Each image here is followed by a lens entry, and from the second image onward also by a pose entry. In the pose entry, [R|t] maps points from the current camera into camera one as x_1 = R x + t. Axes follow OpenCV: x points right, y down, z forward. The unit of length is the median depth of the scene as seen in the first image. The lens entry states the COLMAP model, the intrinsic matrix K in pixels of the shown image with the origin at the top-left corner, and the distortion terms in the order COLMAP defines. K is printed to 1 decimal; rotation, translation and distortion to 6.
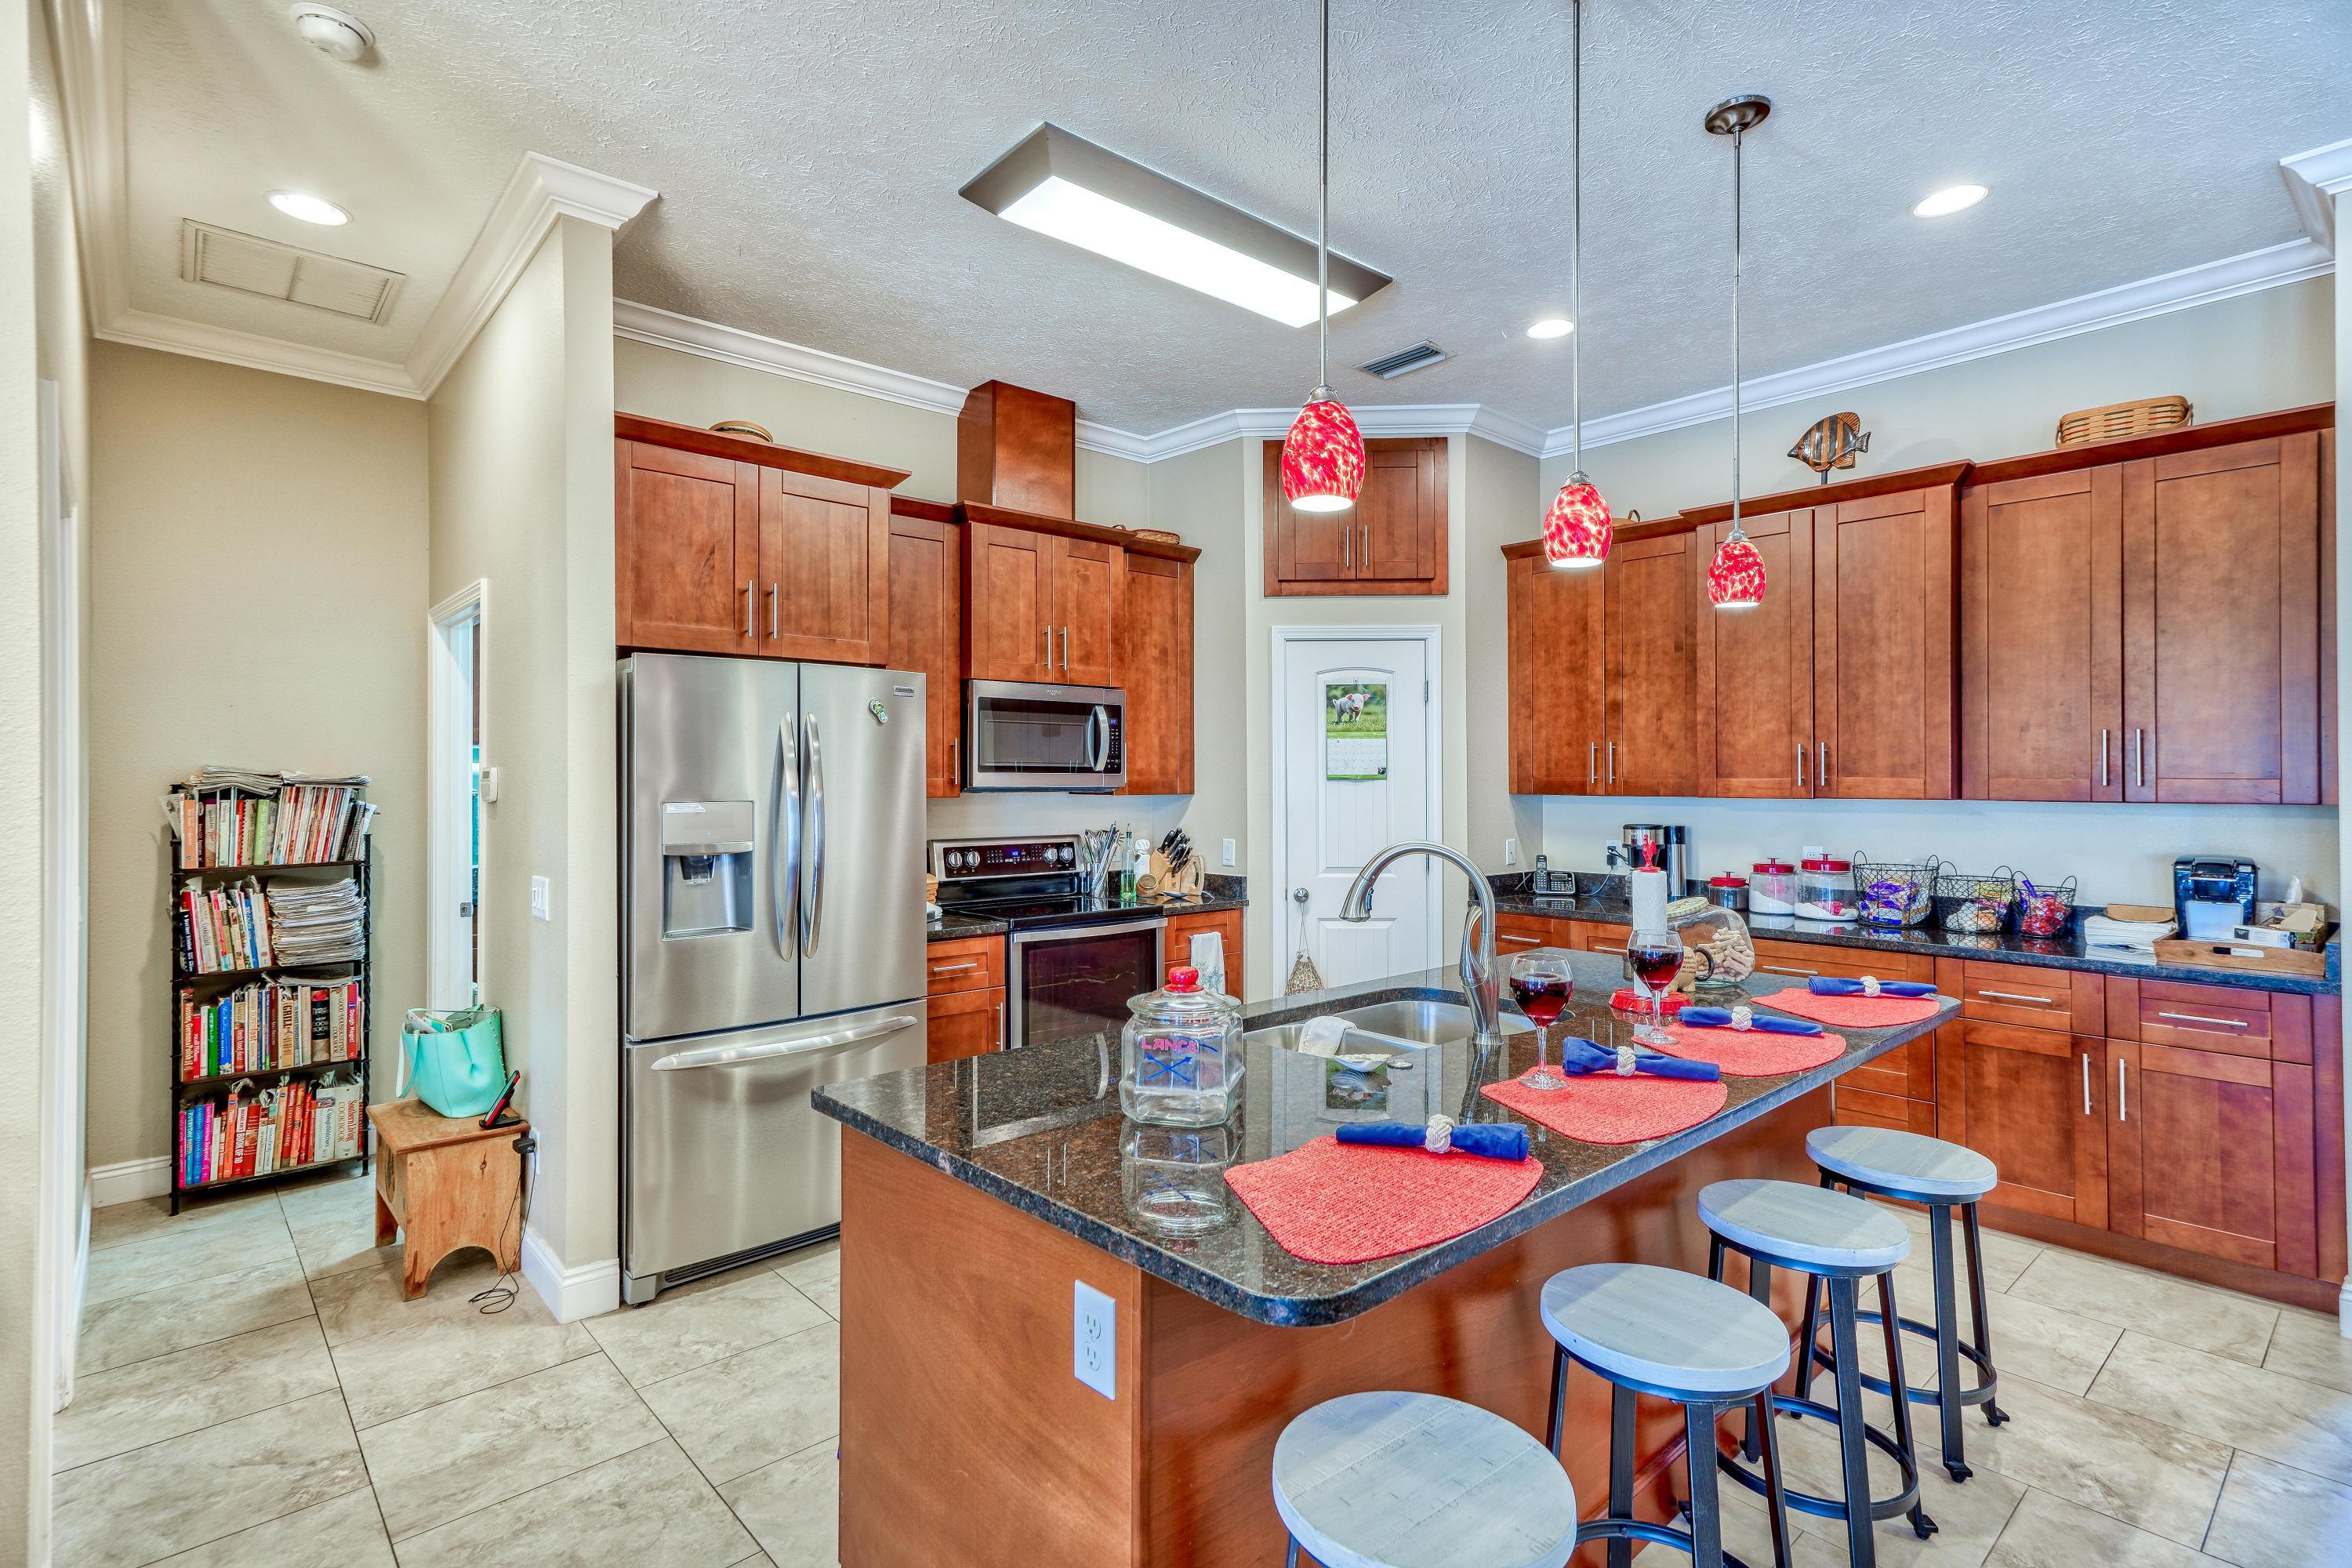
lens RADIAL K [[1145.6, 0, 1173.7], [0, 1145.6, 763.1], [0, 0, 1]] dist [0.002783, 0.012066]
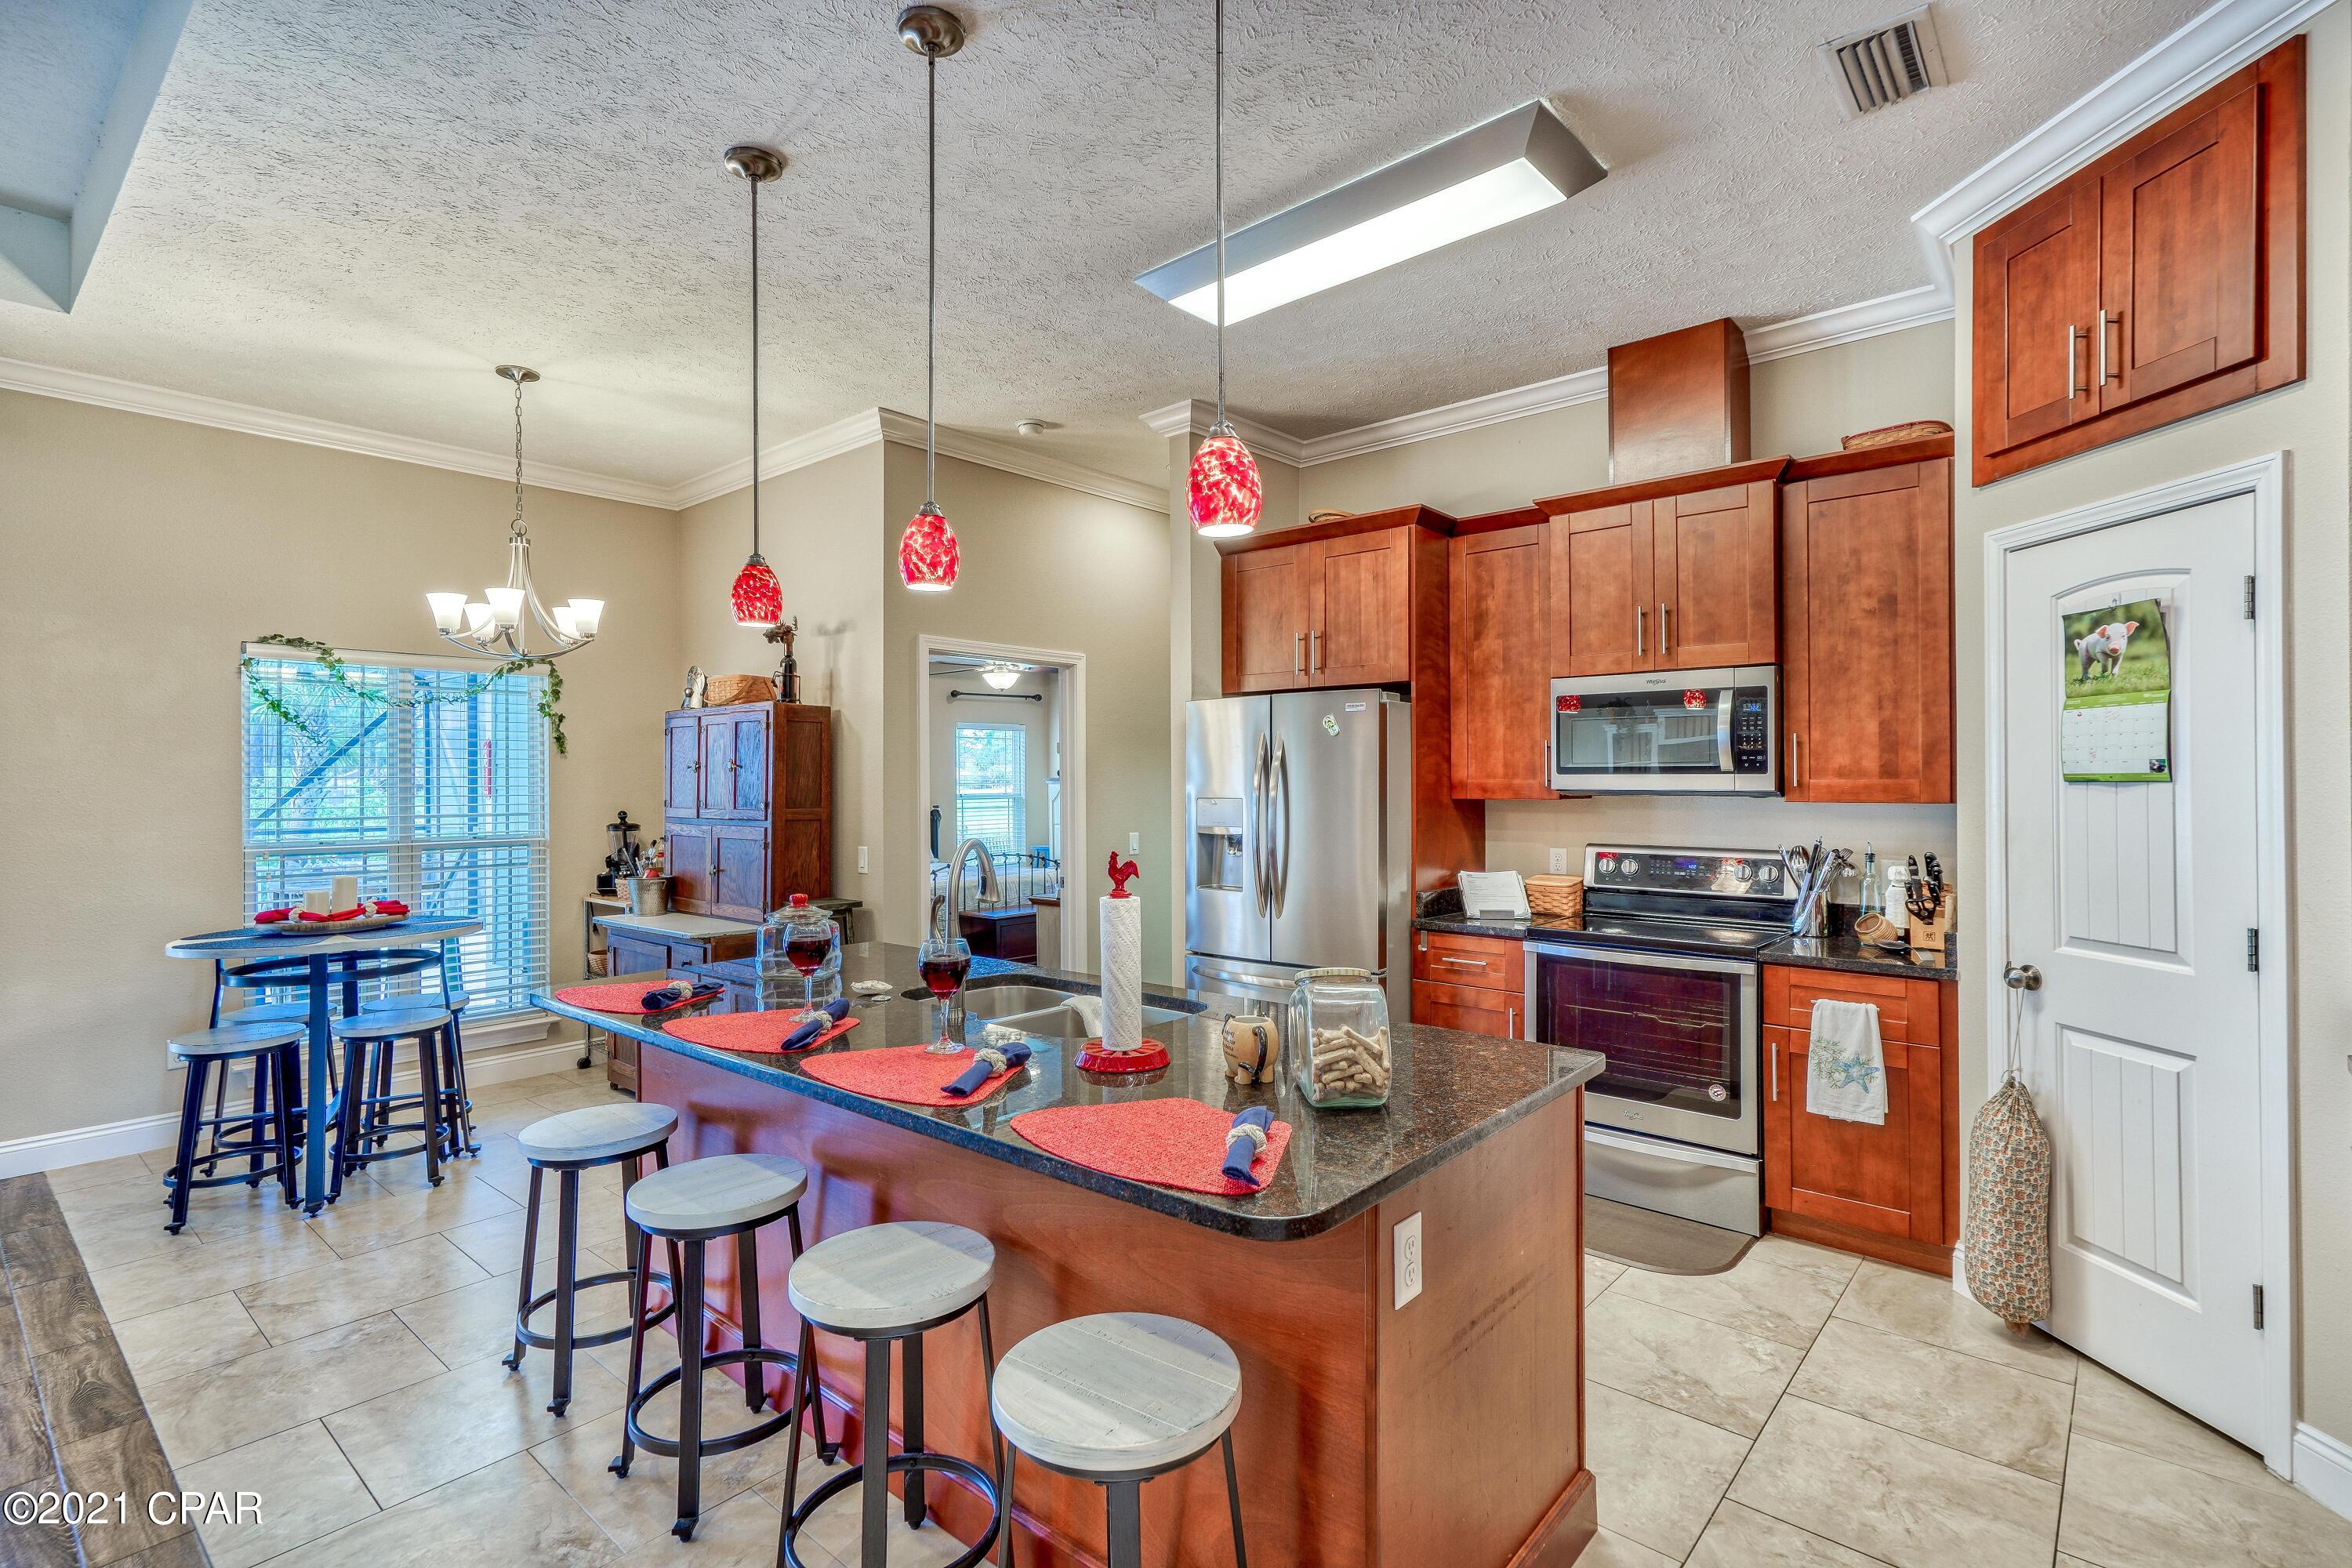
lens RADIAL K [[1088.6, 0, 1175.5], [0, 1088.6, 793.9], [0, 0, 1]] dist [-0.019148, 0.020829]
pose [[0.134817, 0.012694, -0.990789, 0.749004], [0.018203, 0.999717, 0.015285, 0.004964], [0.990703, -0.020096, 0.134548, 0.599605]]
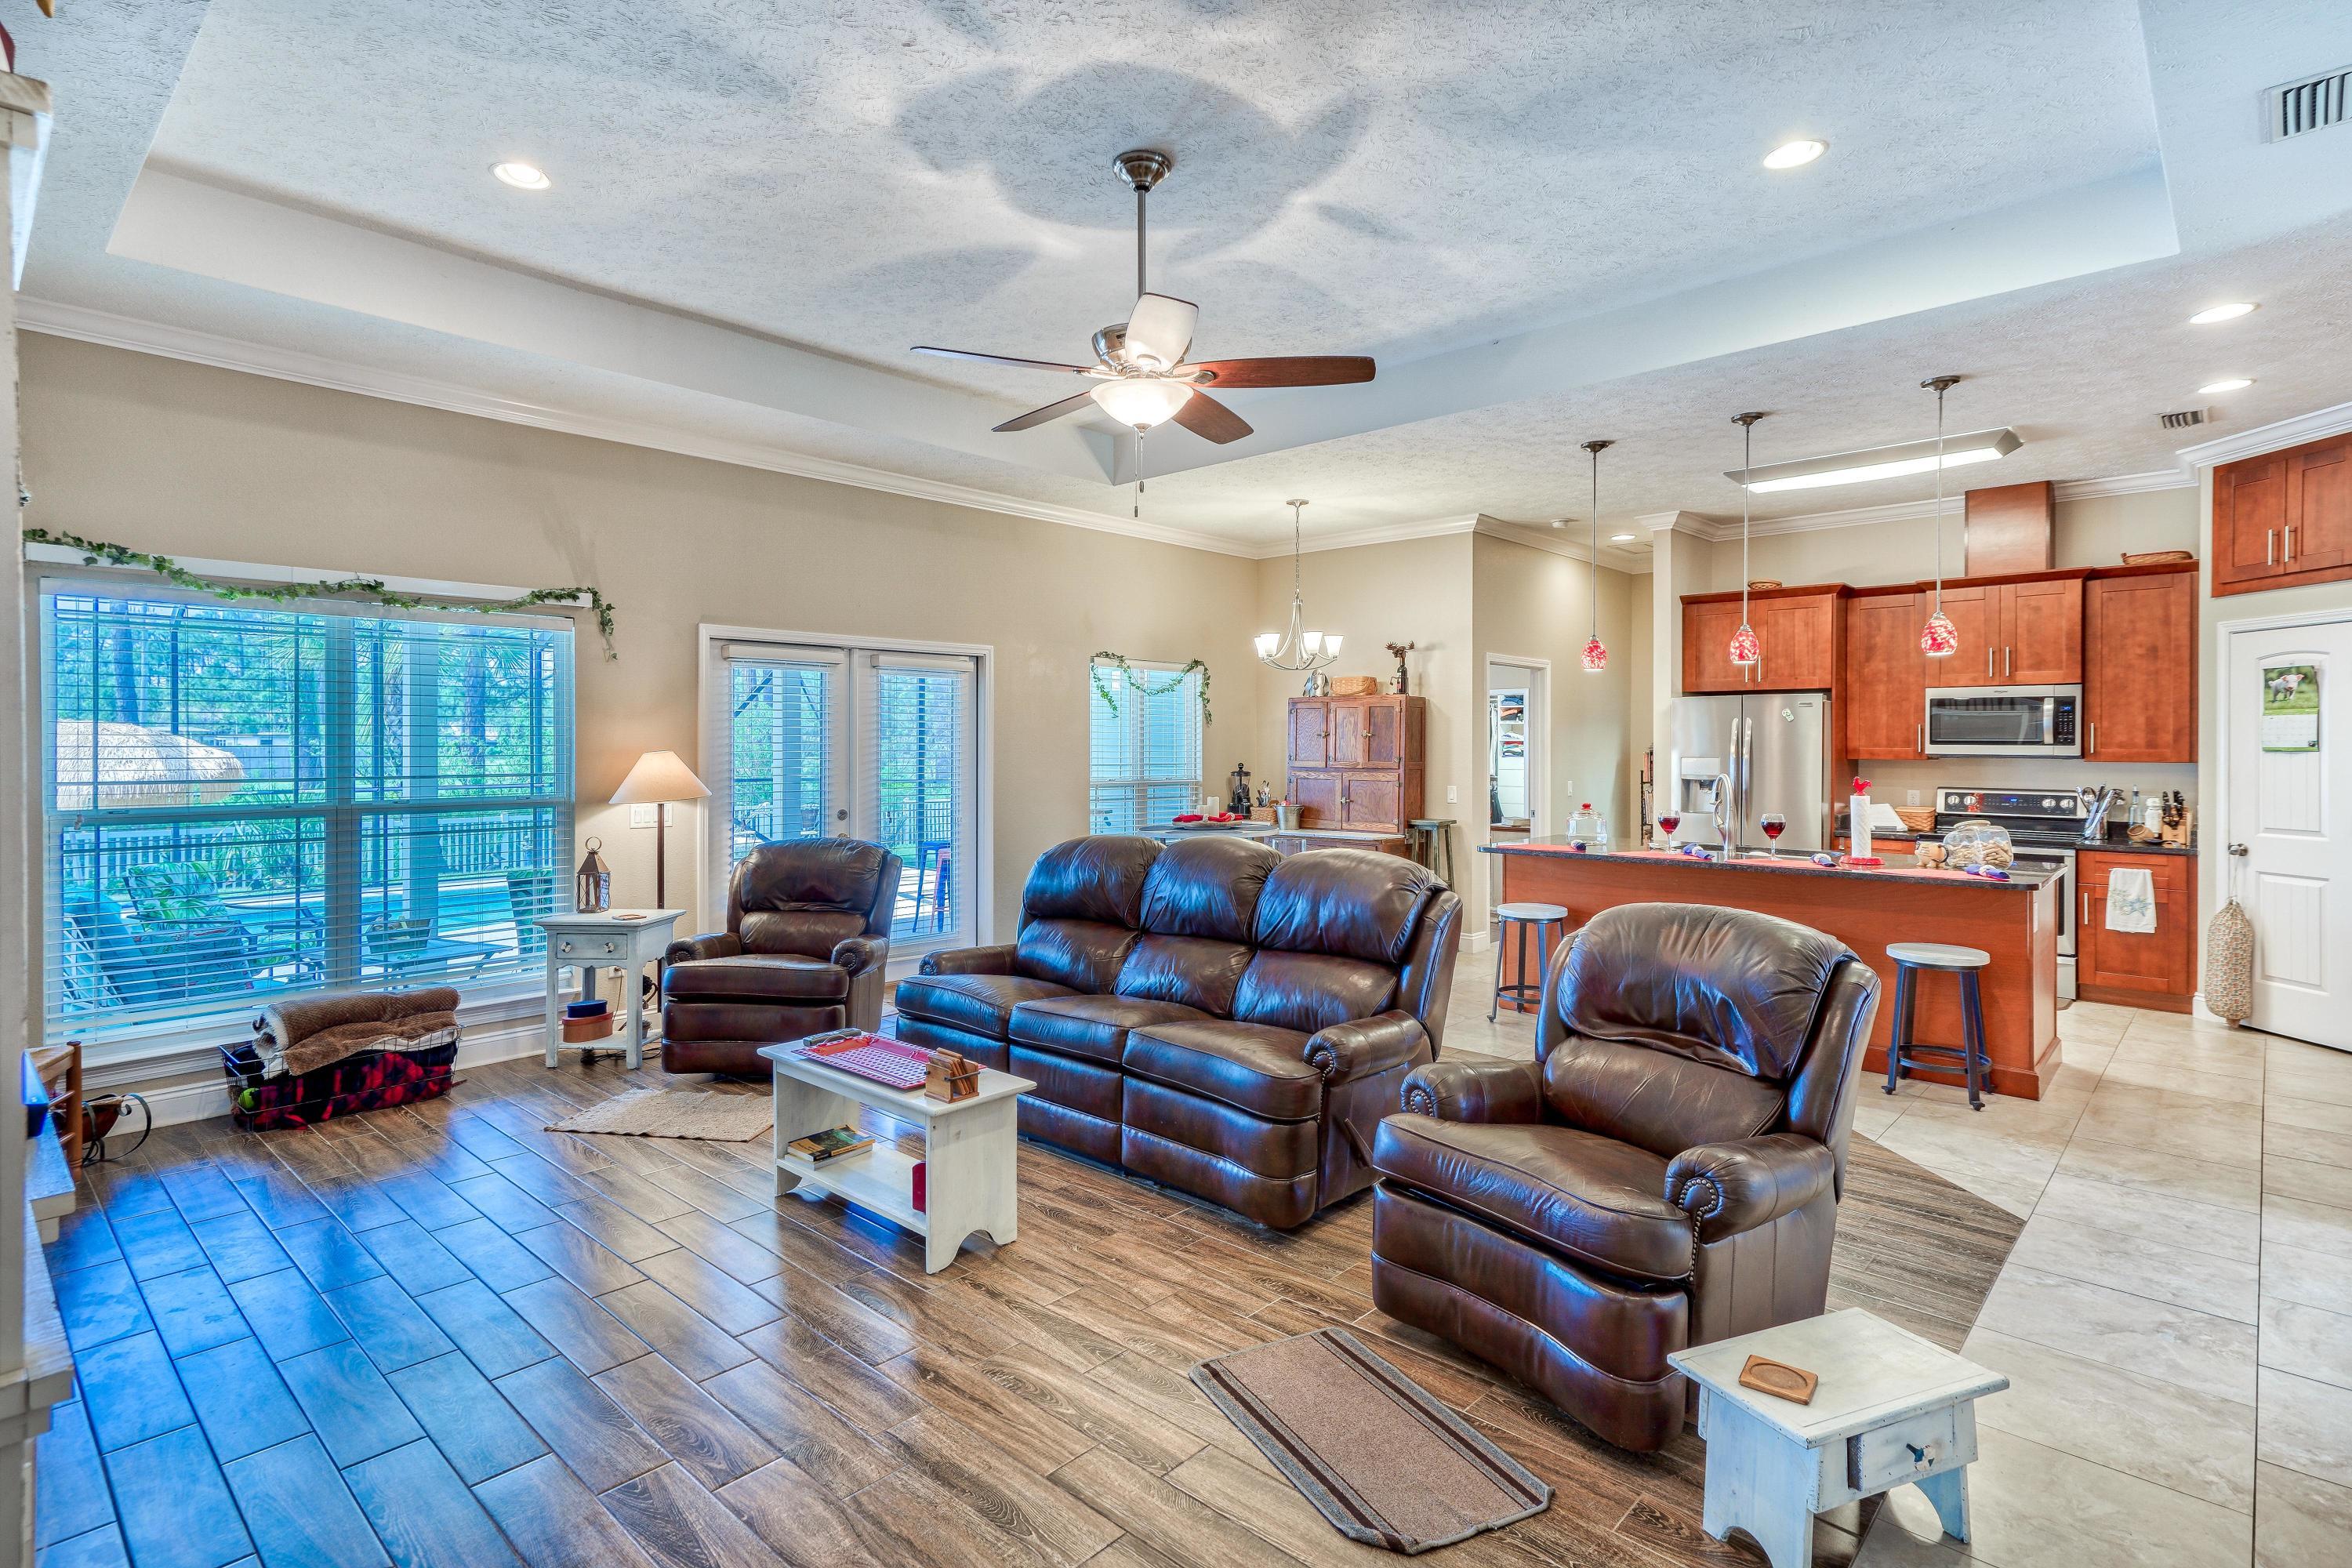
lens RADIAL K [[1145.6, 0, 1173.7], [0, 1145.6, 763.1], [0, 0, 1]] dist [0.002783, 0.012066]
pose [[0.097426, 0.017055, -0.995097, 1.459098], [0.009589, 0.999791, 0.018074, -0.006224], [0.995197, -0.011303, 0.097242, -0.250752]]
